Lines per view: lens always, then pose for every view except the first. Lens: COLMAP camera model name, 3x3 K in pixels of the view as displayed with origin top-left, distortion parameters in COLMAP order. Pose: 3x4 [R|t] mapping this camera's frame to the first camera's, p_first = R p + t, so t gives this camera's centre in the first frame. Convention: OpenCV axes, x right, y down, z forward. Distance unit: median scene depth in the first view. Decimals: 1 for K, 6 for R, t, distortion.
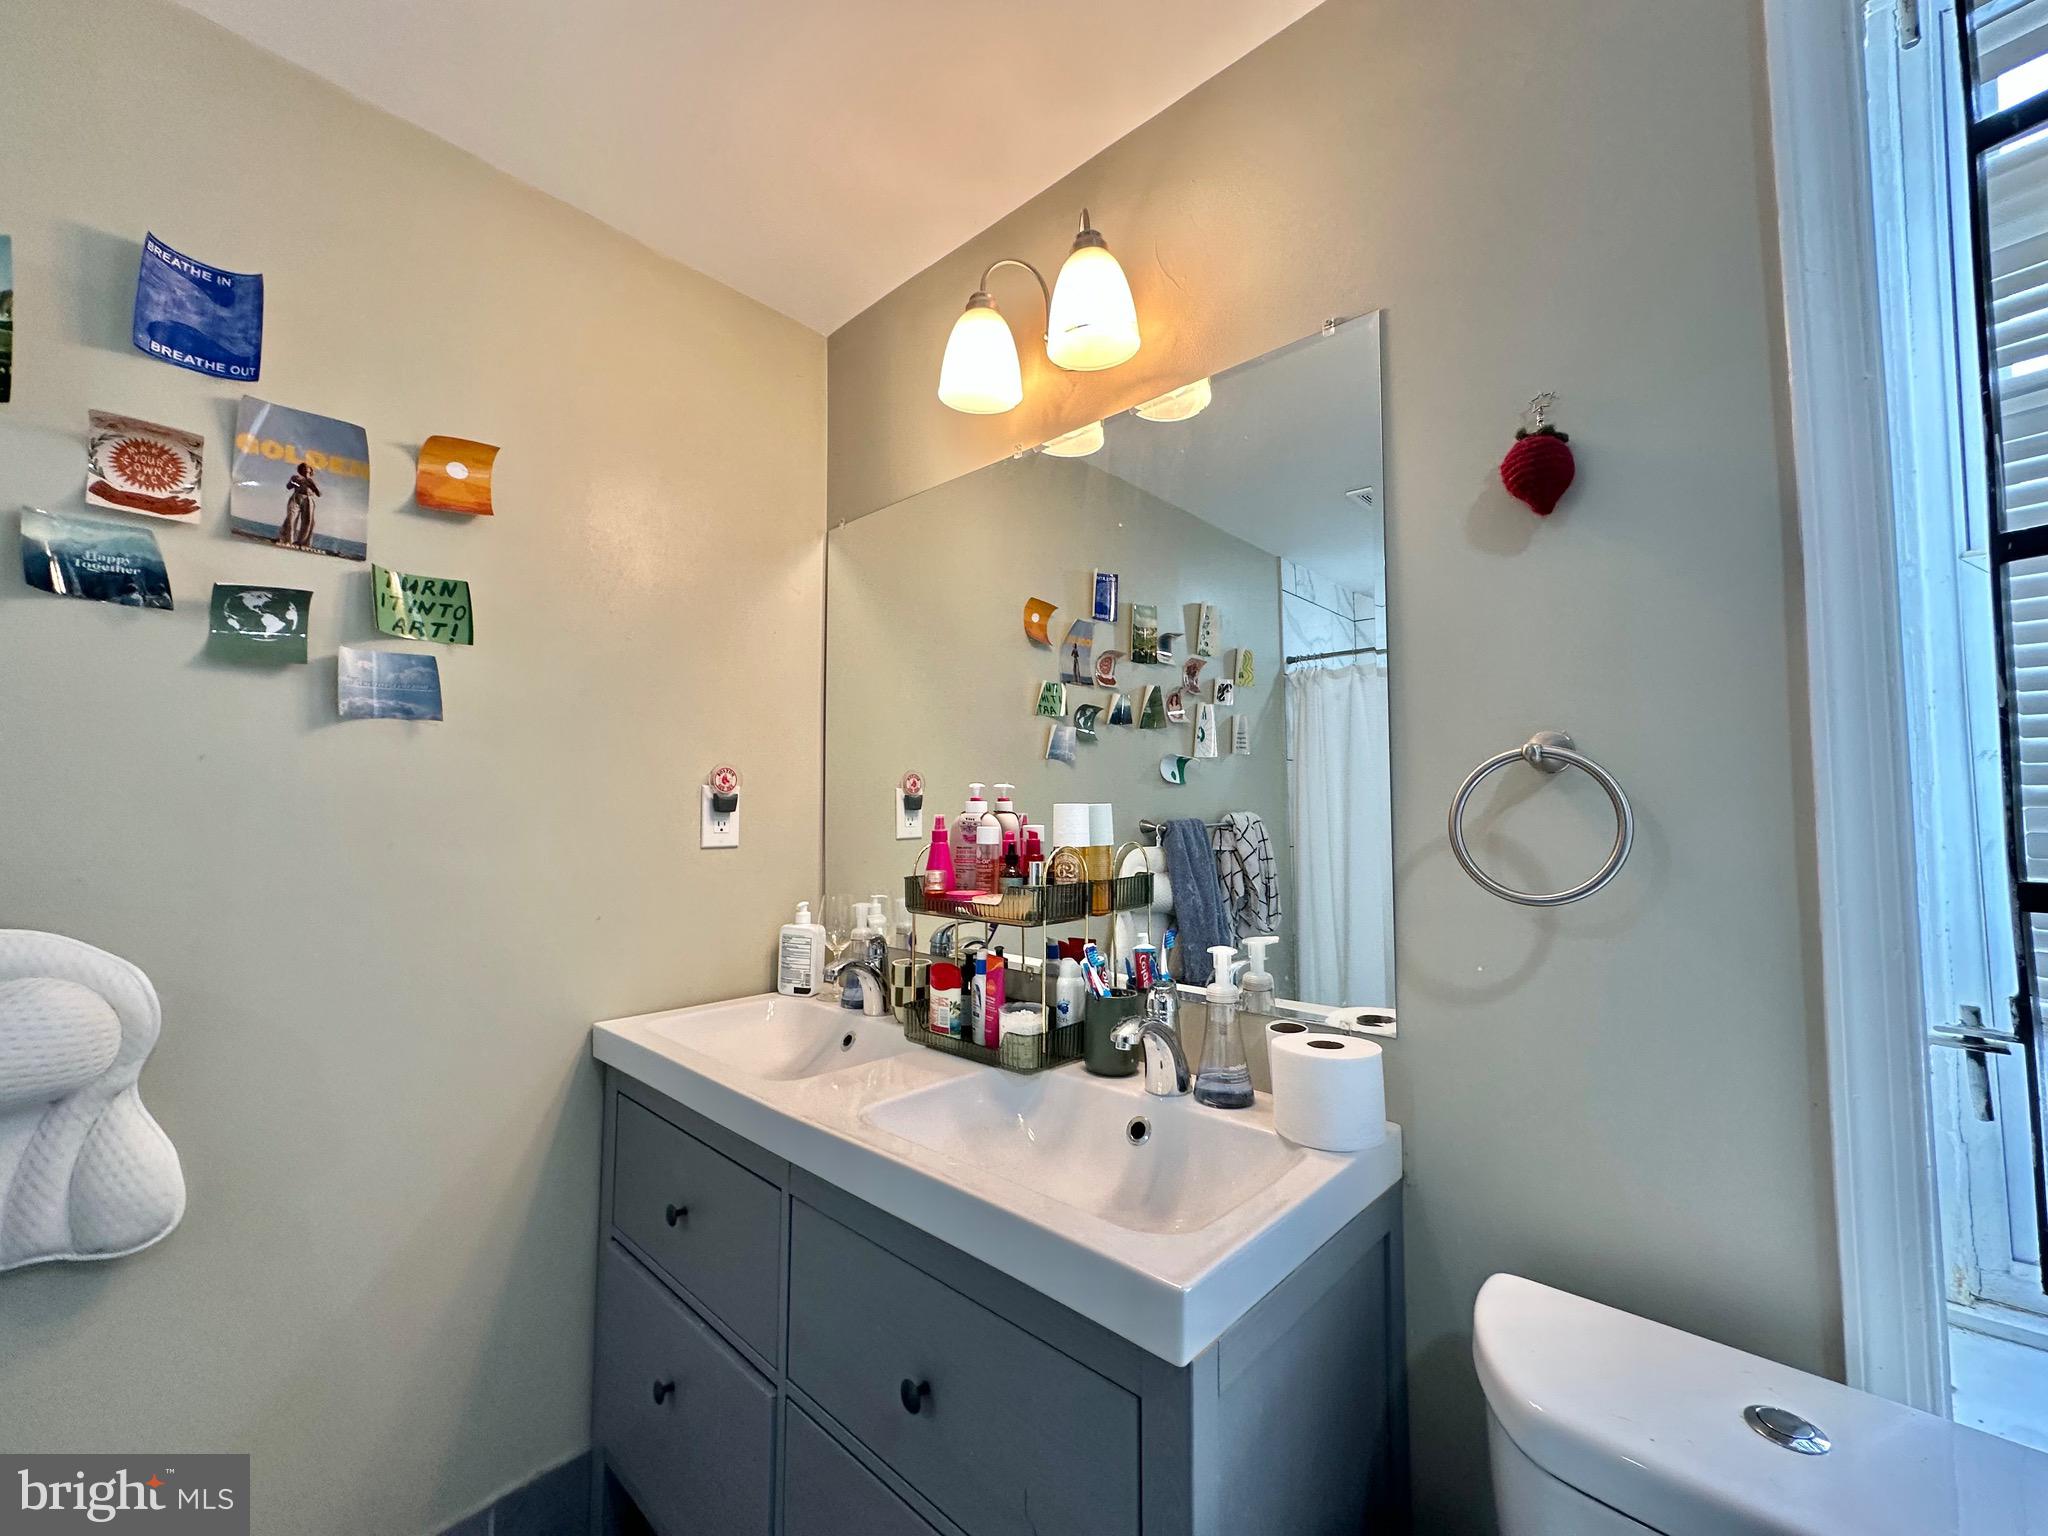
lens RADIAL K [[816.2, 0, 1021.1], [0, 816.2, 768.0], [0, 0, 1]] dist [-0.002691, 0.000159]
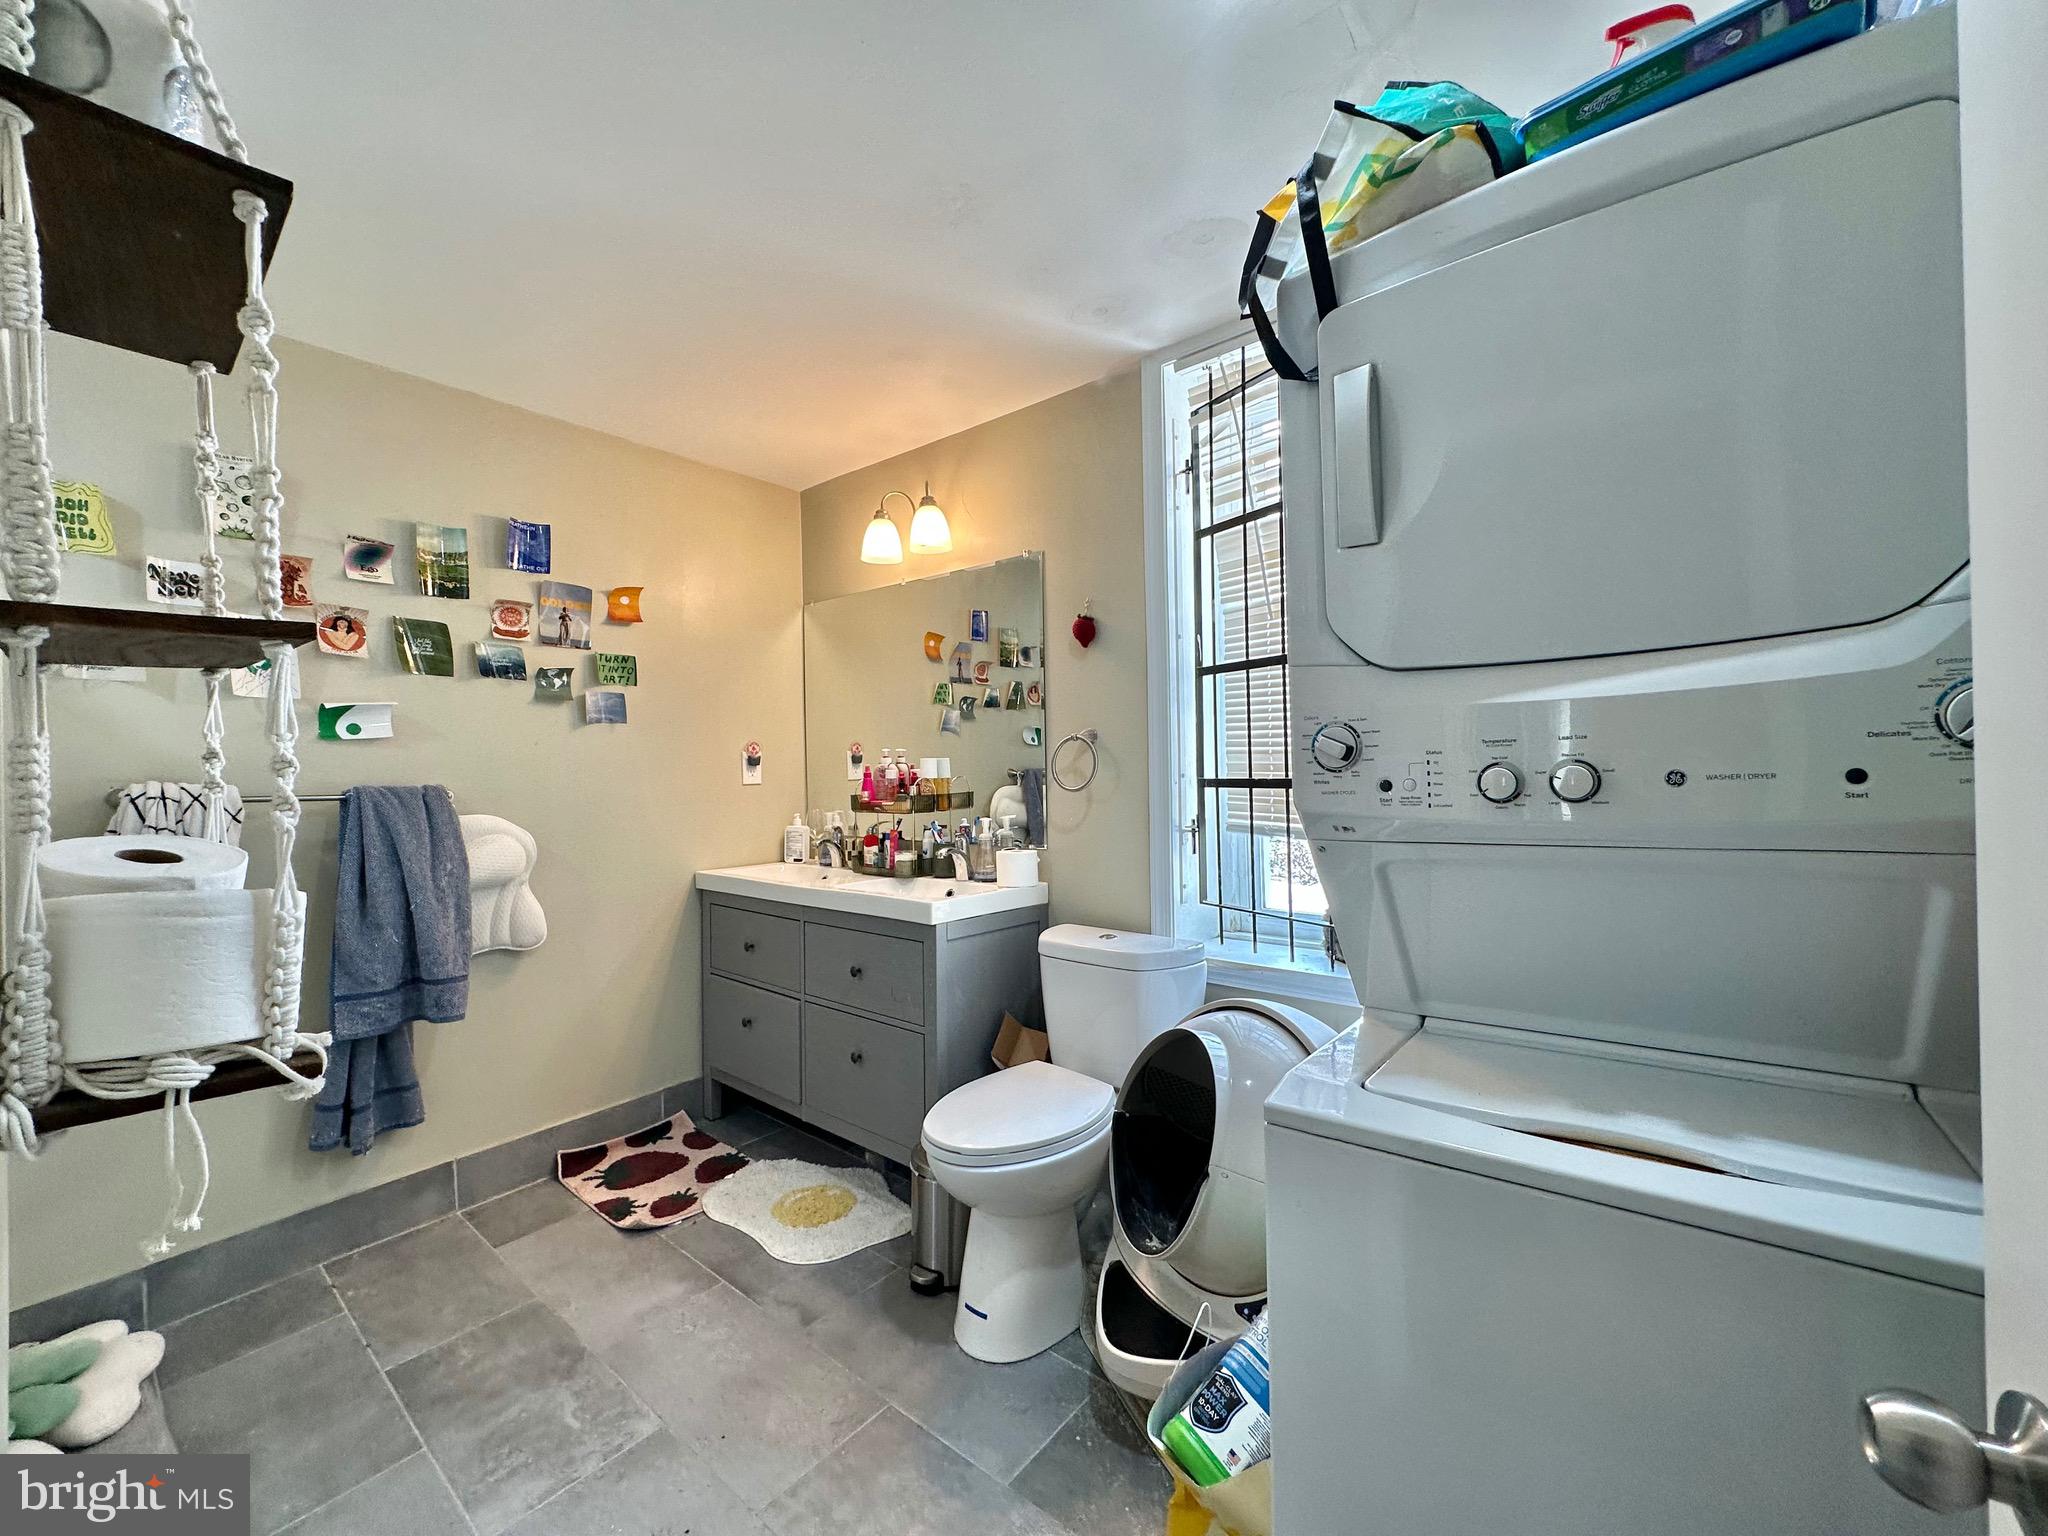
lens RADIAL K [[816.2, 0, 1028.1], [0, 816.2, 770.5], [0, 0, 1]] dist [-0.002691, 0.000159]
pose [[0.998078, -0.015657, 0.059953, 0.186470], [0.012226, 0.998289, 0.057173, -0.041531], [-0.060746, -0.056330, 0.996563, -1.104480]]
